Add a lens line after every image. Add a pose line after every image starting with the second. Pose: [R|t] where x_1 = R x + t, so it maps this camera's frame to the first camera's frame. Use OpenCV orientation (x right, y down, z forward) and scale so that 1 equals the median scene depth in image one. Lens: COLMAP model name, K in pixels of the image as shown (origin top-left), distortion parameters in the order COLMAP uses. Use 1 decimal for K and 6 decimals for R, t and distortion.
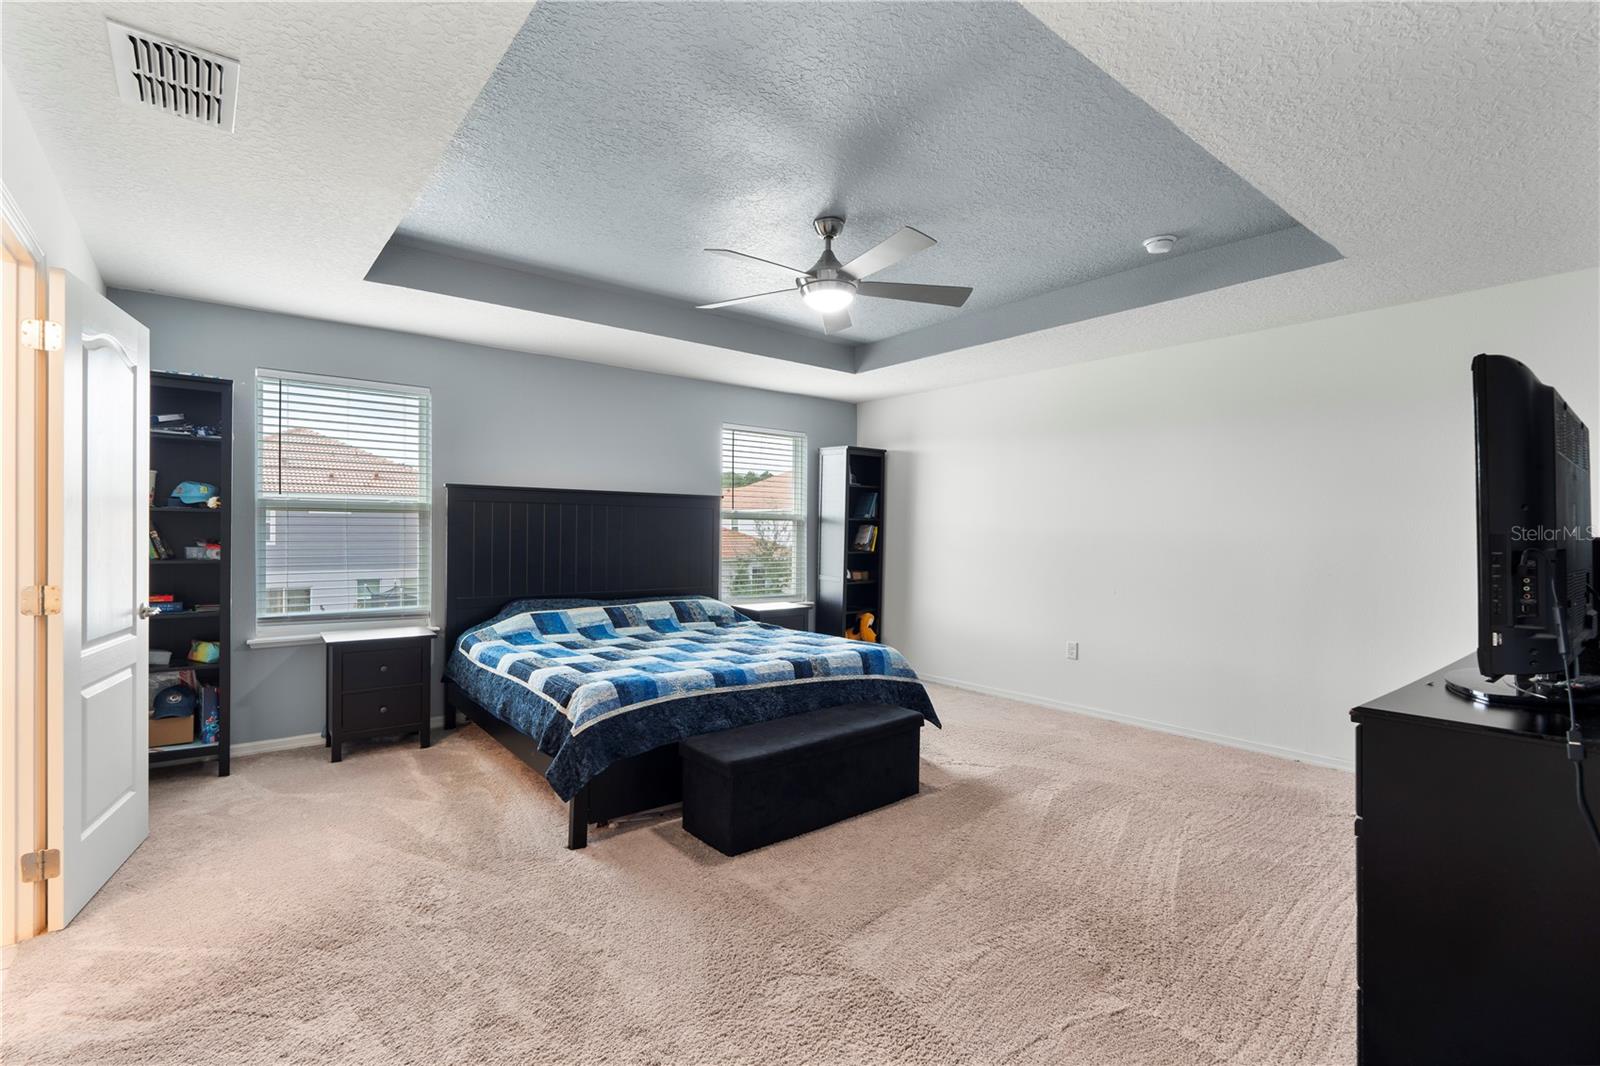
lens RADIAL K [[734.3, 0, 796.6], [0, 734.3, 526.7], [0, 0, 1]] dist [0.002985, 0.000147]
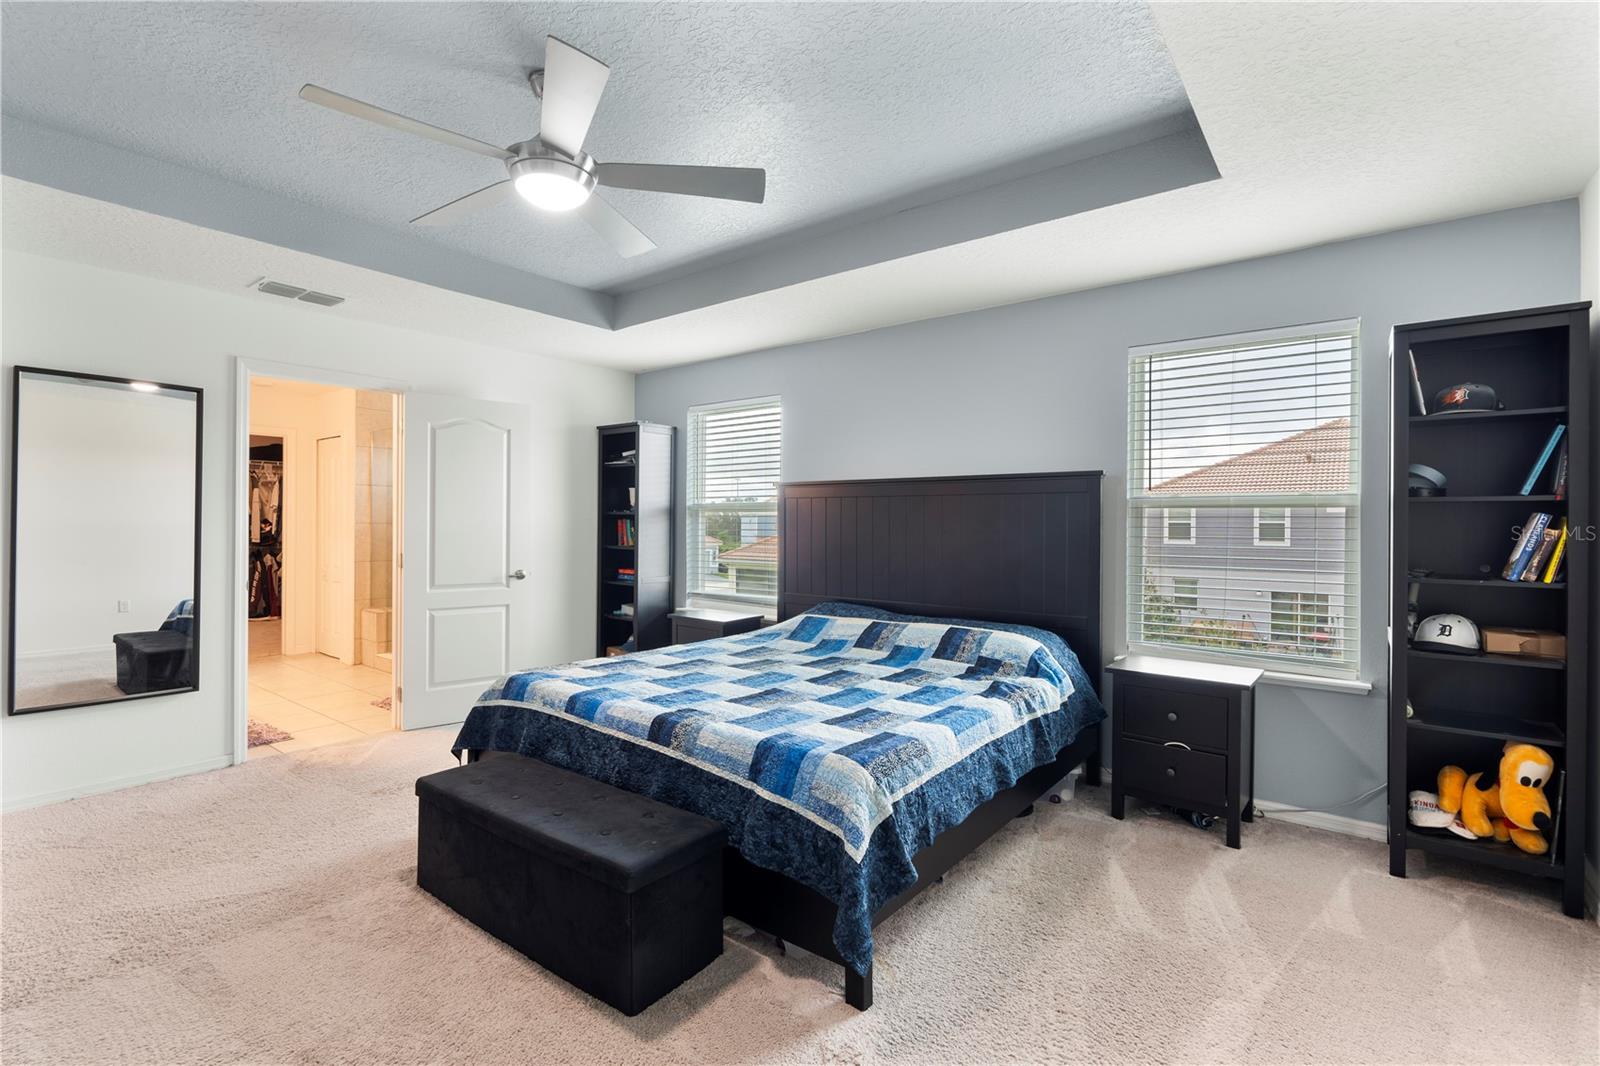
lens RADIAL K [[734.3, 0, 797.3], [0, 734.3, 538.9], [0, 0, 1]] dist [0.002985, 0.000147]
pose [[0.217992, 0.003937, -0.975943, 0.660054], [-0.003904, 0.999987, 0.003162, 0.021066], [0.975943, 0.003121, 0.218005, 0.957213]]
